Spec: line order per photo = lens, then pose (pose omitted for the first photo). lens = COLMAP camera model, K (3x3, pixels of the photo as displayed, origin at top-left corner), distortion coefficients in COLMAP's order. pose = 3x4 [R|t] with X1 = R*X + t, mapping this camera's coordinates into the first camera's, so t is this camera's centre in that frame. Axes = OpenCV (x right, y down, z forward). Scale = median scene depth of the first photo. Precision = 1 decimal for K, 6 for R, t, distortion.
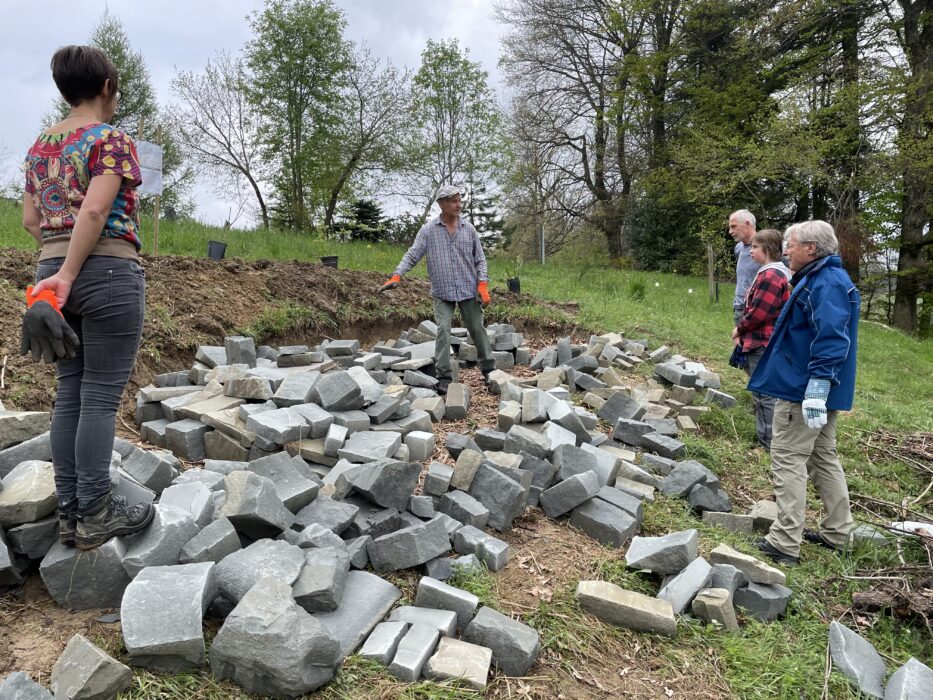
lens RADIAL K [[708.8, 0, 455.0], [0, 708.8, 353.3], [0, 0, 1]] dist [0.079717, -0.111044]
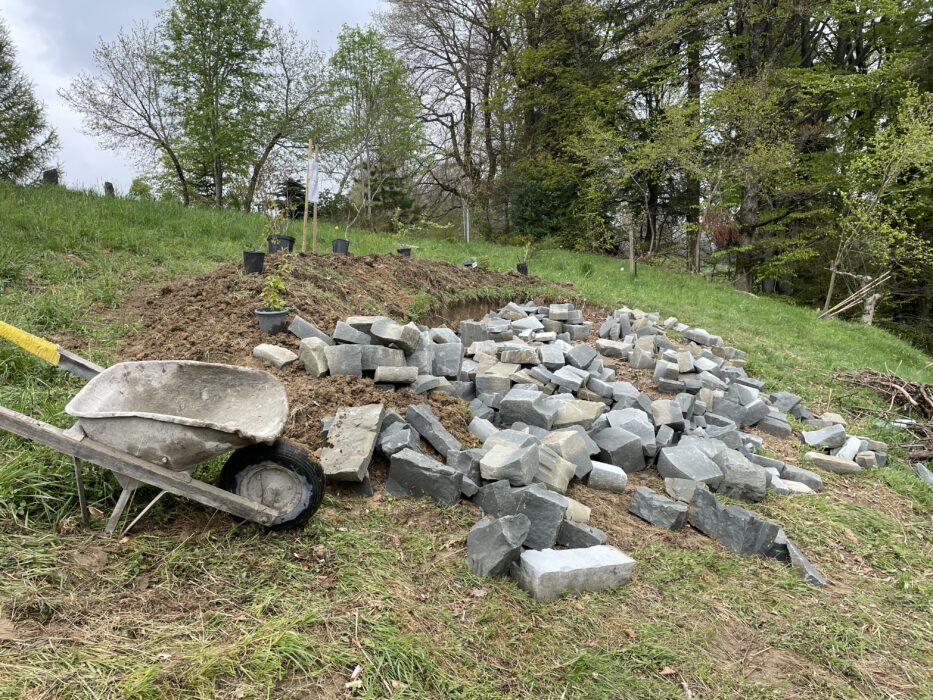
lens RADIAL K [[708.8, 0, 465.4], [0, 708.8, 350.7], [0, 0, 1]] dist [0.079717, -0.111044]
pose [[0.968040, -0.033790, 0.248511, -0.120883], [0.023083, 0.998680, 0.045875, -0.005201], [-0.249733, -0.038672, 0.967542, -0.060285]]
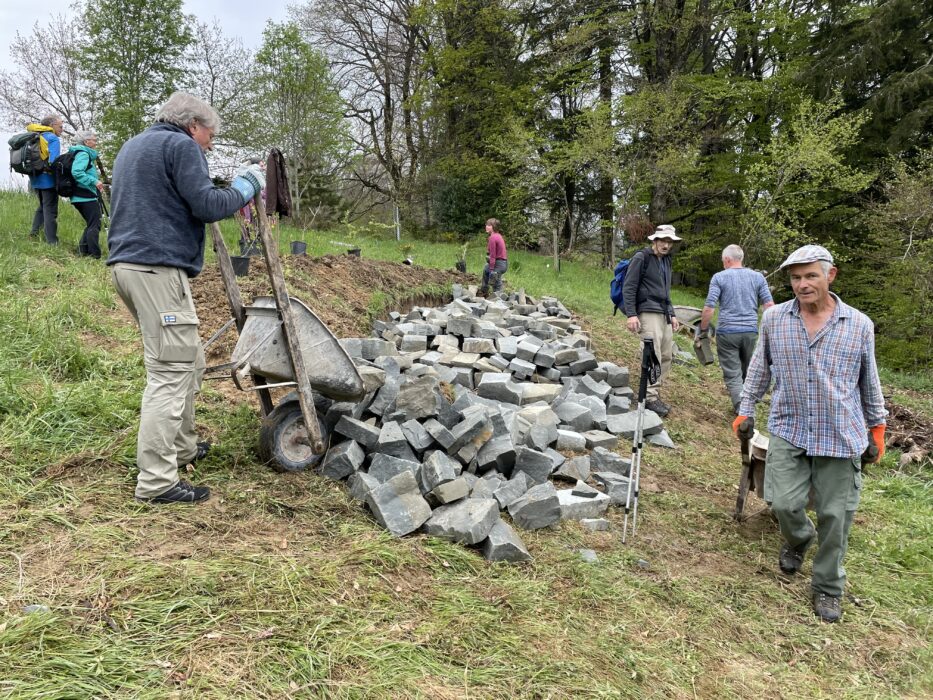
lens RADIAL K [[708.8, 0, 464.6], [0, 708.8, 357.1], [0, 0, 1]] dist [0.079717, -0.111044]
pose [[0.932802, -0.059026, 0.355522, -0.145268], [0.038082, 0.997117, 0.065630, -0.006082], [-0.358371, -0.047681, 0.932361, -0.085170]]
